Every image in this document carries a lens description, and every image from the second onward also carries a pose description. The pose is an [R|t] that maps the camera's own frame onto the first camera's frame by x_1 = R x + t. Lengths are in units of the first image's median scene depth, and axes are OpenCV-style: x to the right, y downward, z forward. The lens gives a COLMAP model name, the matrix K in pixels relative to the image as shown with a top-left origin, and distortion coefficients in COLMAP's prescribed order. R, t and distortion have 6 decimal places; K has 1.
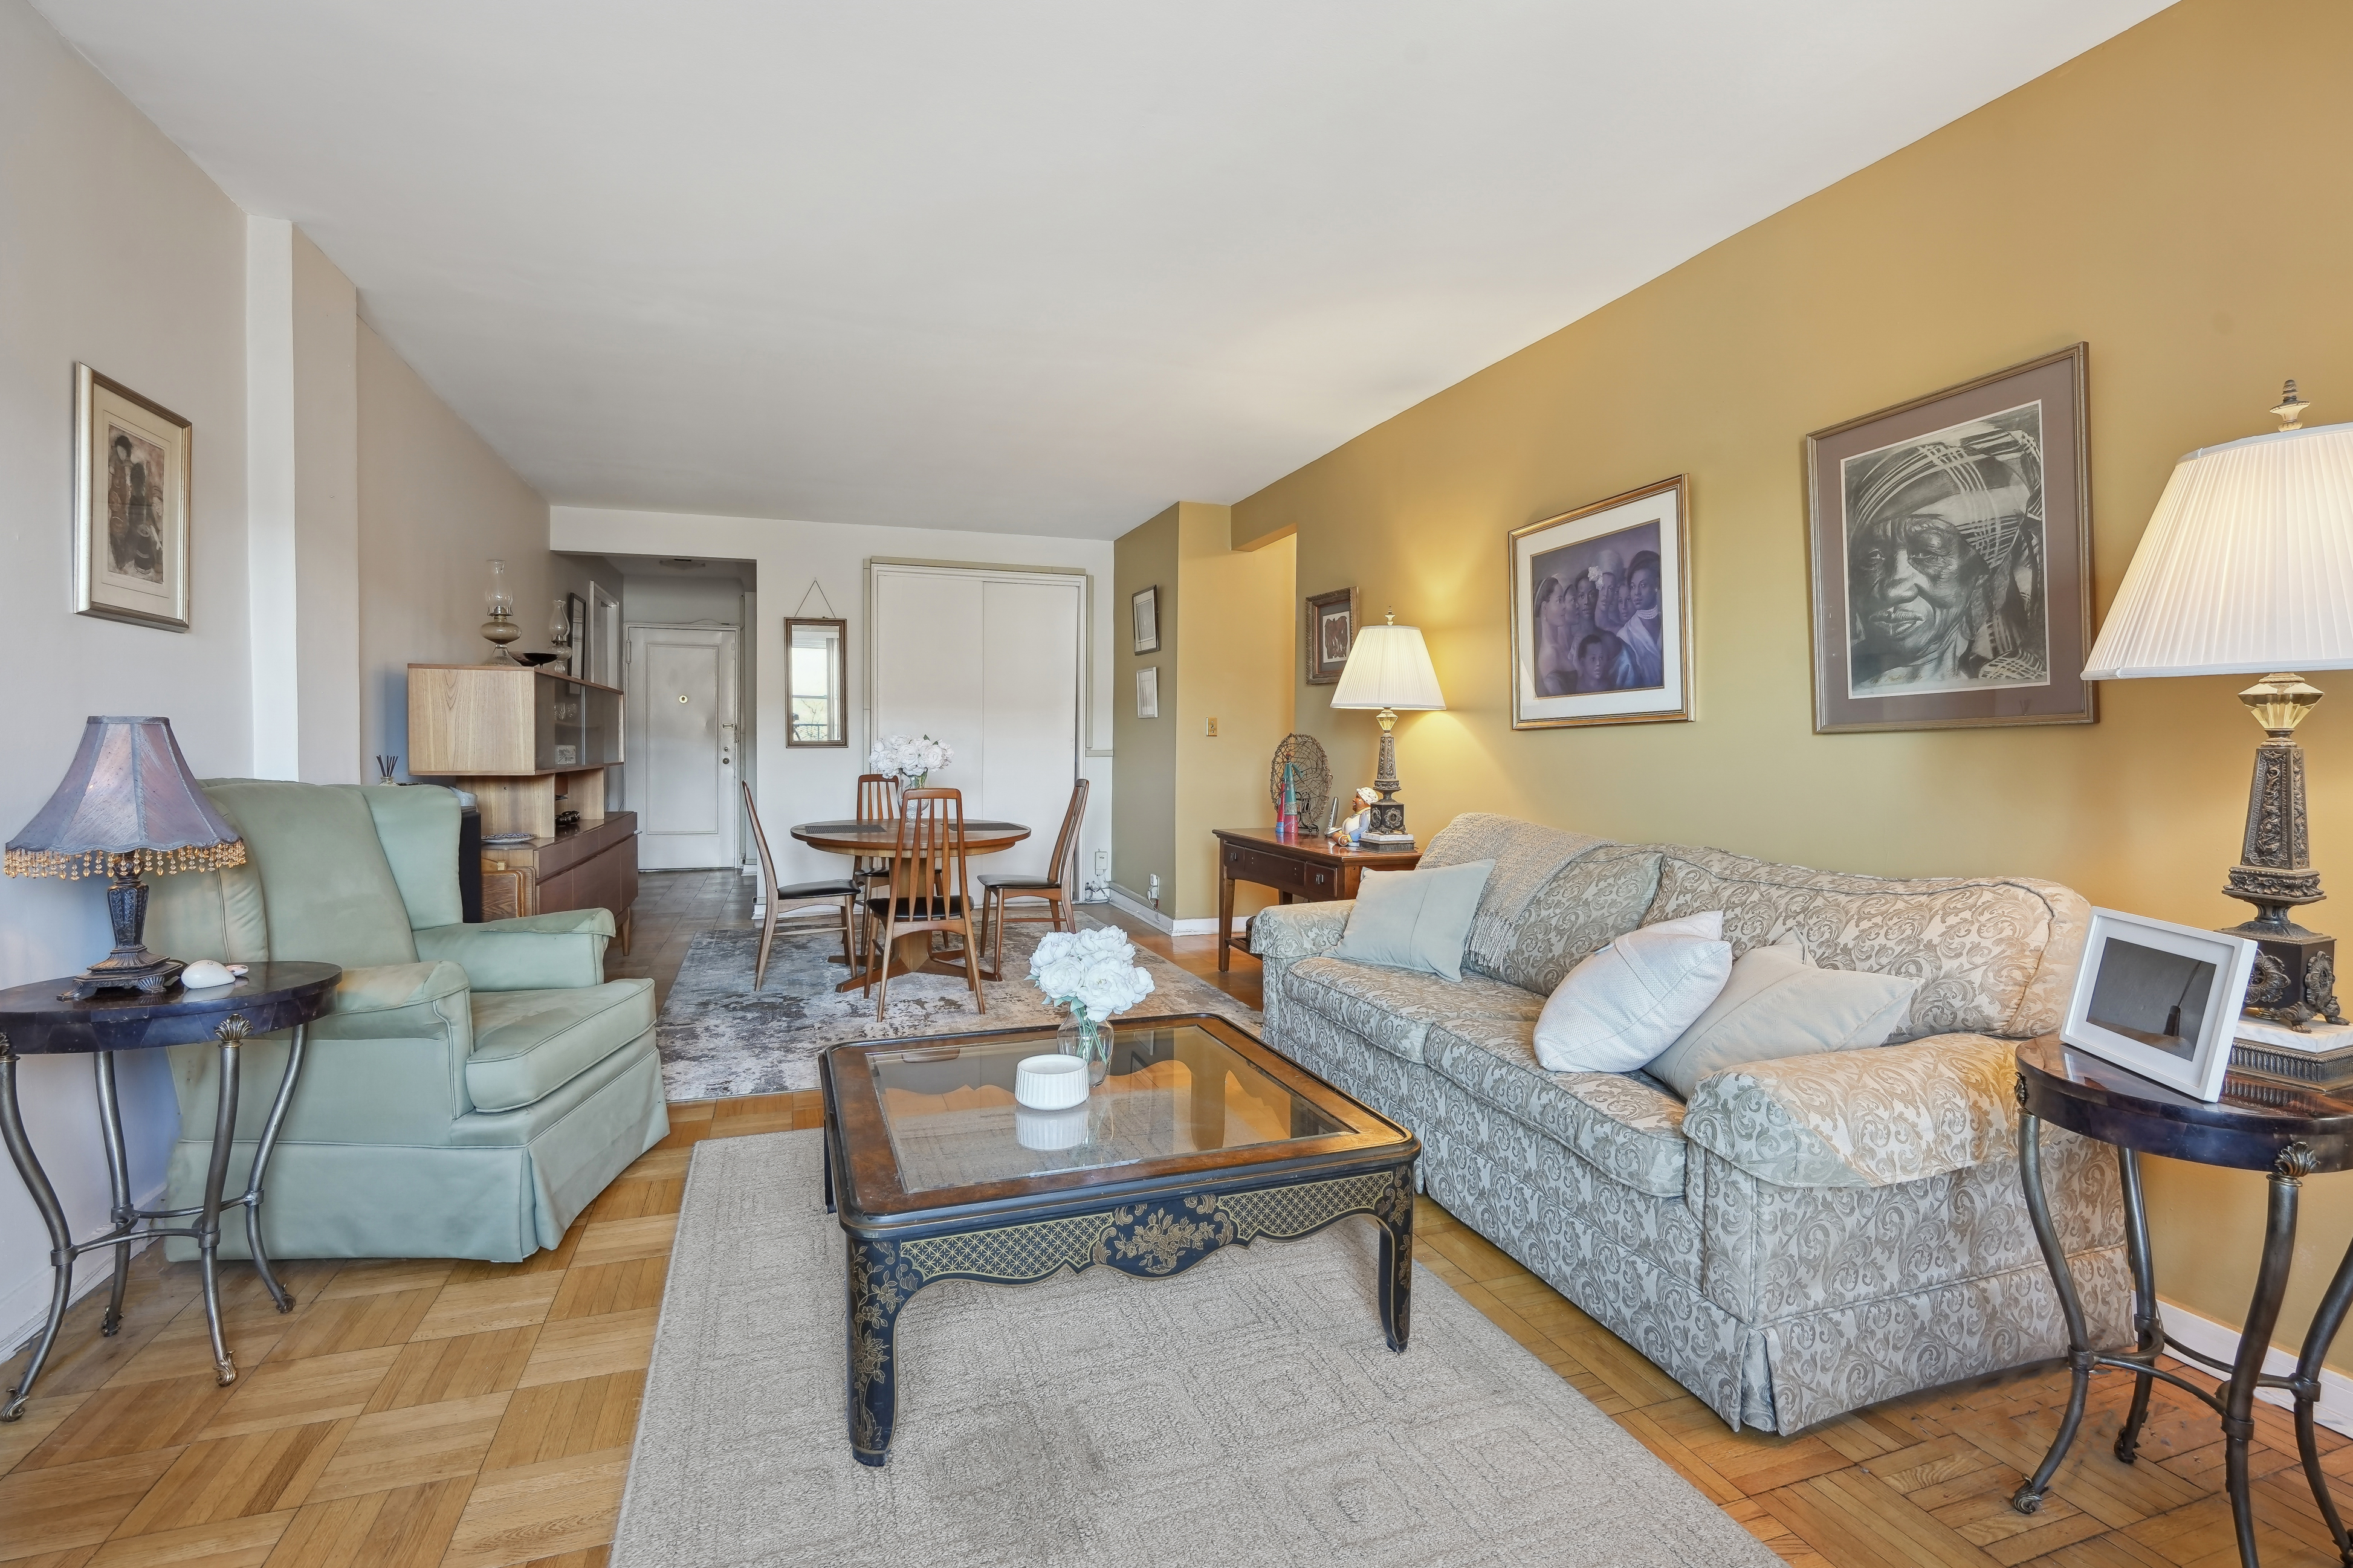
lens RADIAL K [[1082.5, 0, 1170.9], [0, 1082.5, 778.7], [0, 0, 1]] dist [-0.007027, 0.003824]
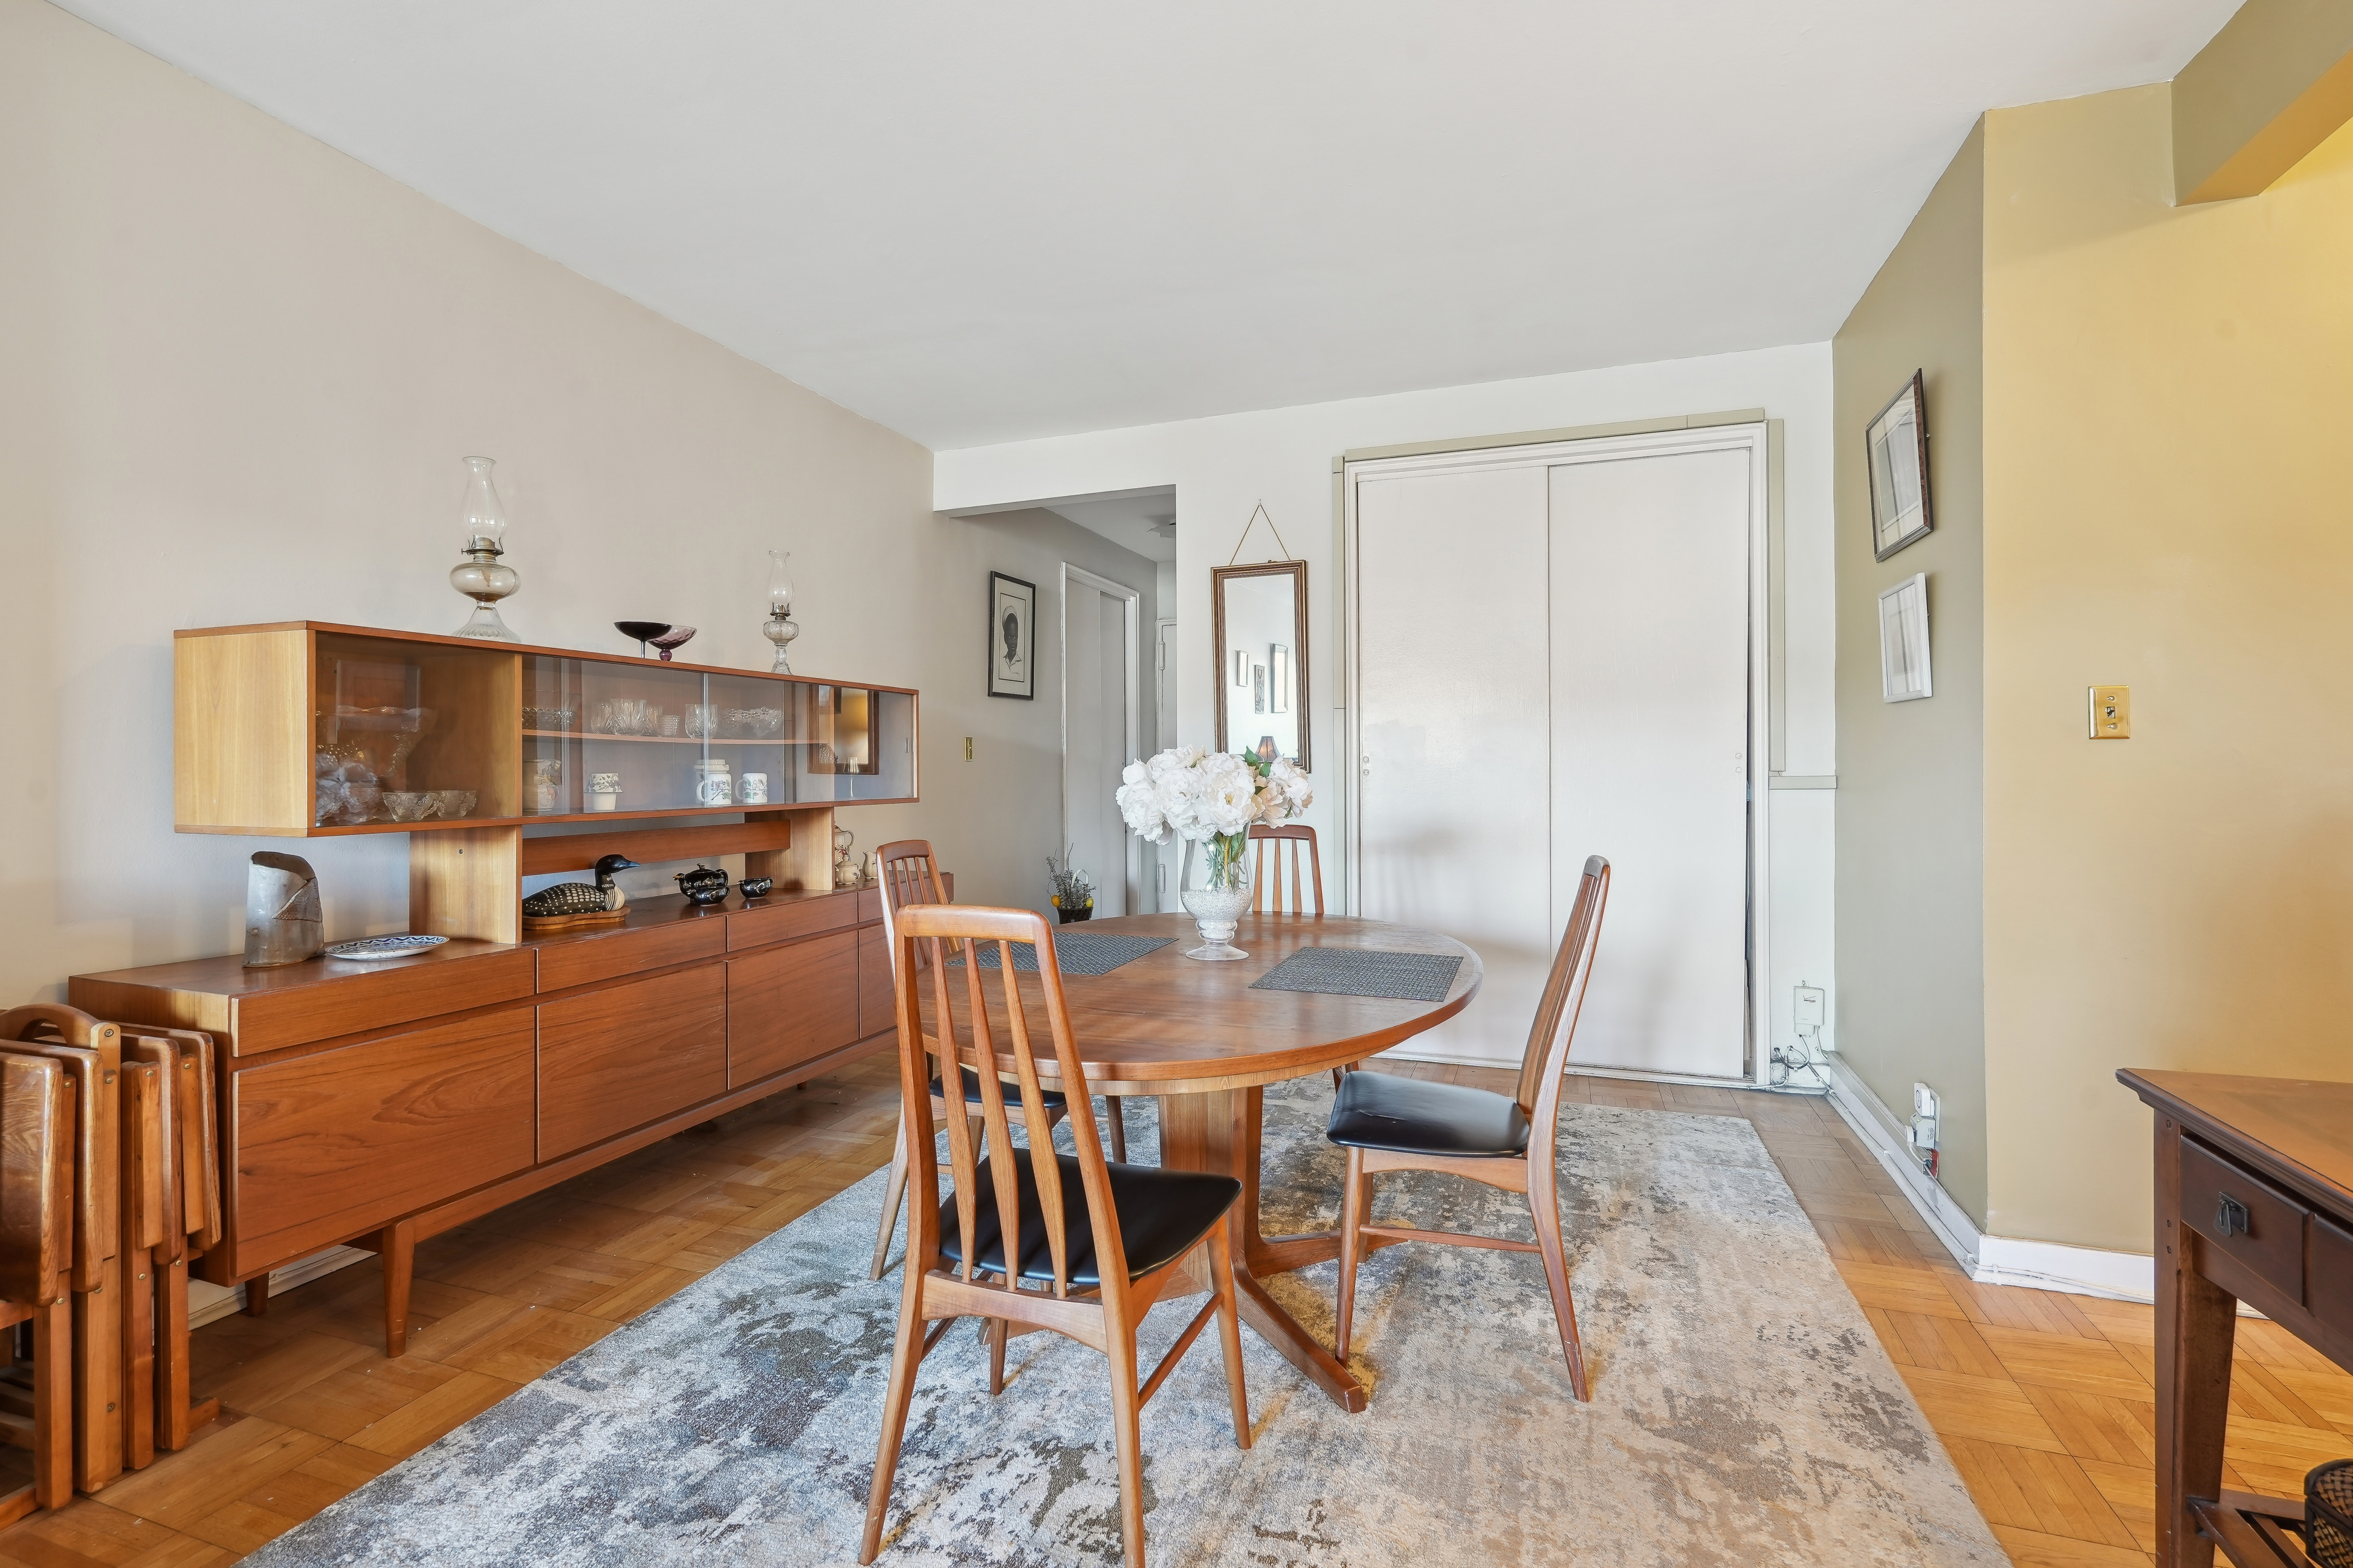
lens RADIAL K [[1082.5, 0, 1166.0], [0, 1082.5, 759.9], [0, 0, 1]] dist [-0.007027, 0.003824]
pose [[0.775787, -0.011161, -0.630896, 0.019485], [-0.012240, 0.999389, -0.032731, -0.015117], [0.630876, 0.033114, 0.775177, 0.482457]]
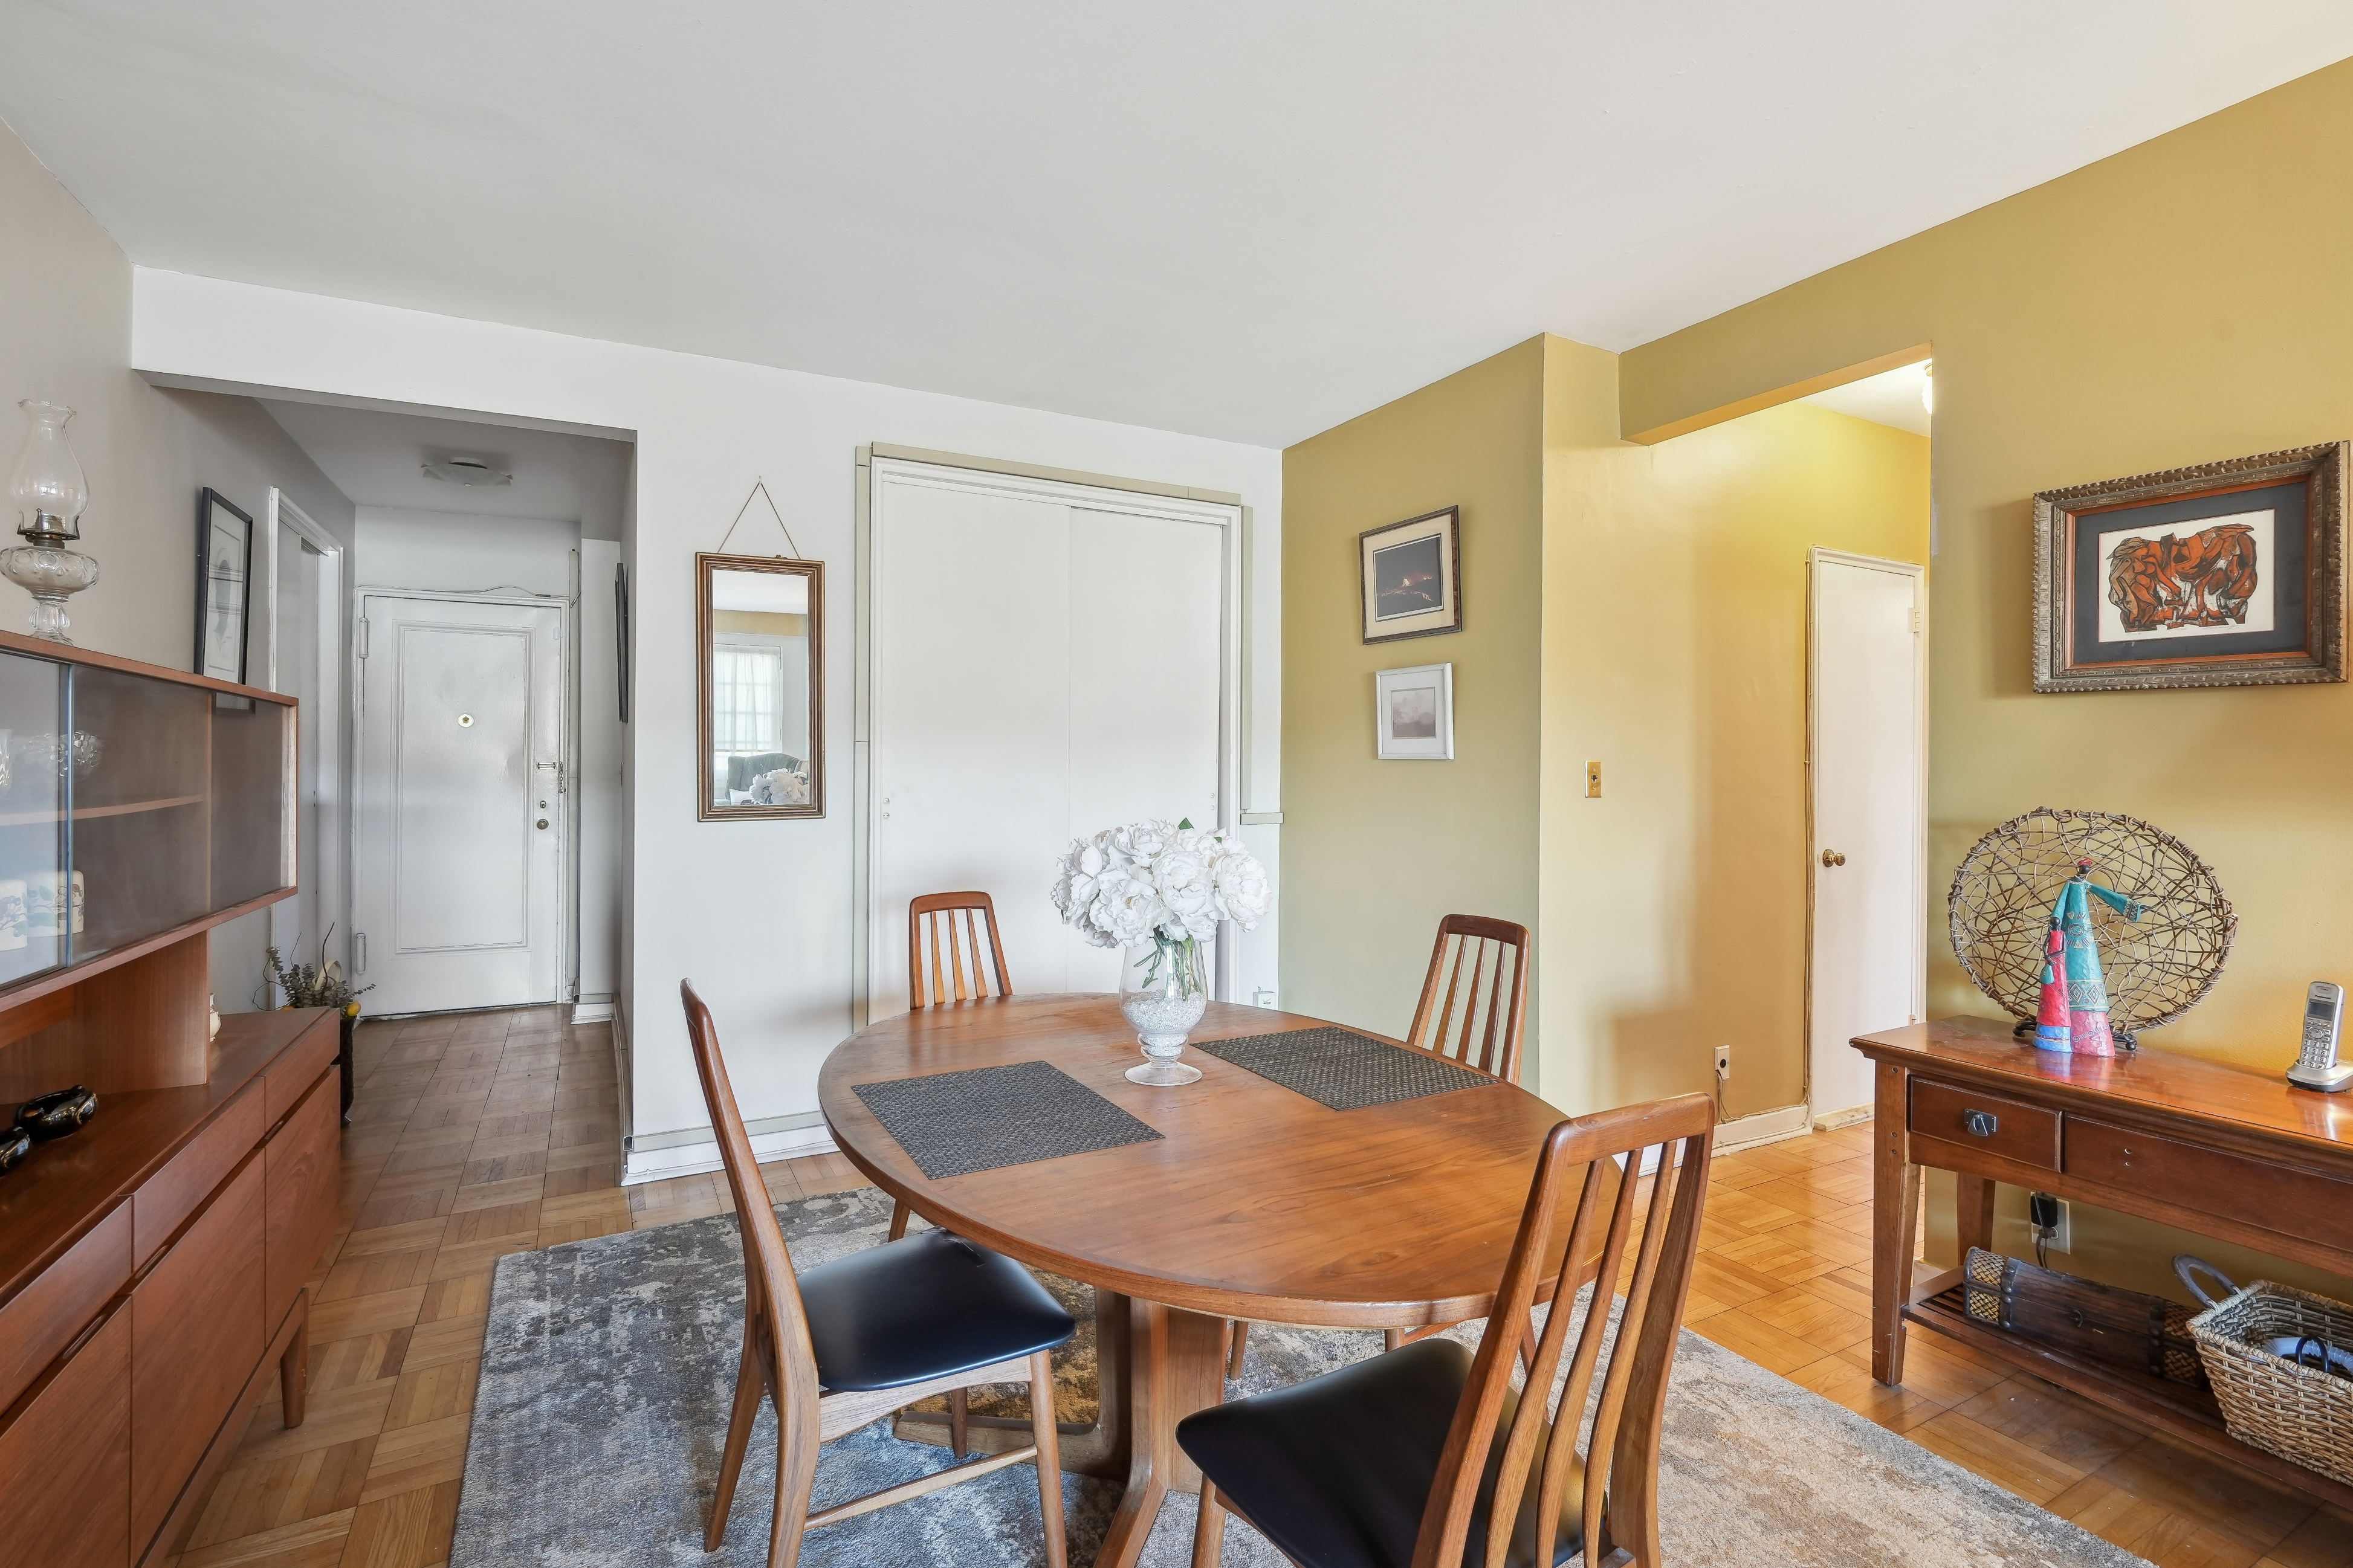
lens RADIAL K [[1082.5, 0, 1170.5], [0, 1082.5, 772.2], [0, 0, 1]] dist [-0.007027, 0.003824]
pose [[0.987672, -0.002129, 0.156525, -0.218149], [0.006569, 0.999590, -0.027855, -0.034872], [-0.156402, 0.028539, 0.987281, 0.479248]]
